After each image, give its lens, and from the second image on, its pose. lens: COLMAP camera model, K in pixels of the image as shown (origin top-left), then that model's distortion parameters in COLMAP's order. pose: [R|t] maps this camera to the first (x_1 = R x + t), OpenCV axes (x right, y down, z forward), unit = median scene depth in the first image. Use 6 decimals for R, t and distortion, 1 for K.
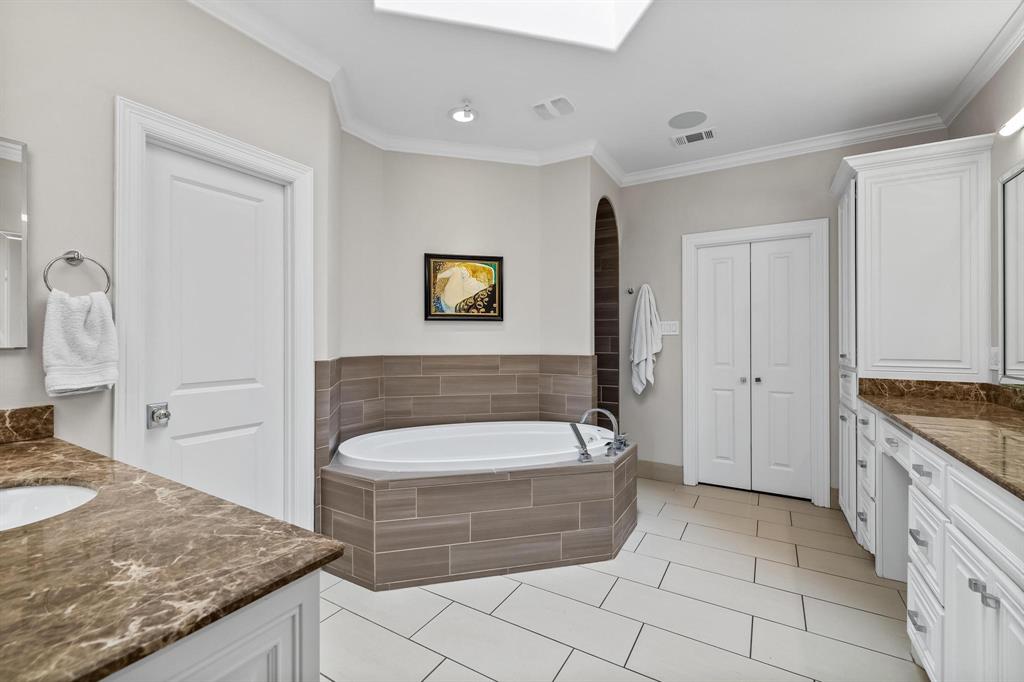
lens RADIAL K [[434.3, 0, 510.3], [0, 434.3, 343.7], [0, 0, 1]] dist [0.003621, -0.000400]
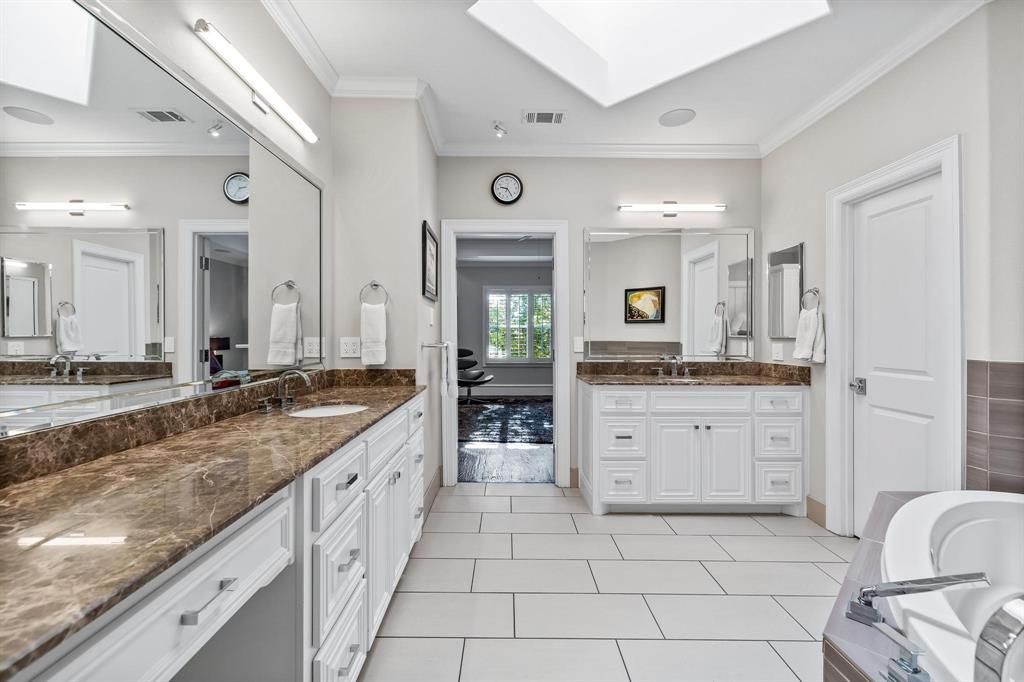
lens RADIAL K [[434.3, 0, 510.0], [0, 434.3, 336.9], [0, 0, 1]] dist [0.003621, -0.000400]
pose [[-0.858592, 0.001562, -0.512658, 0.814193], [-0.000541, 0.999992, 0.003952, -0.006645], [0.512660, 0.003670, -0.858584, 1.413408]]
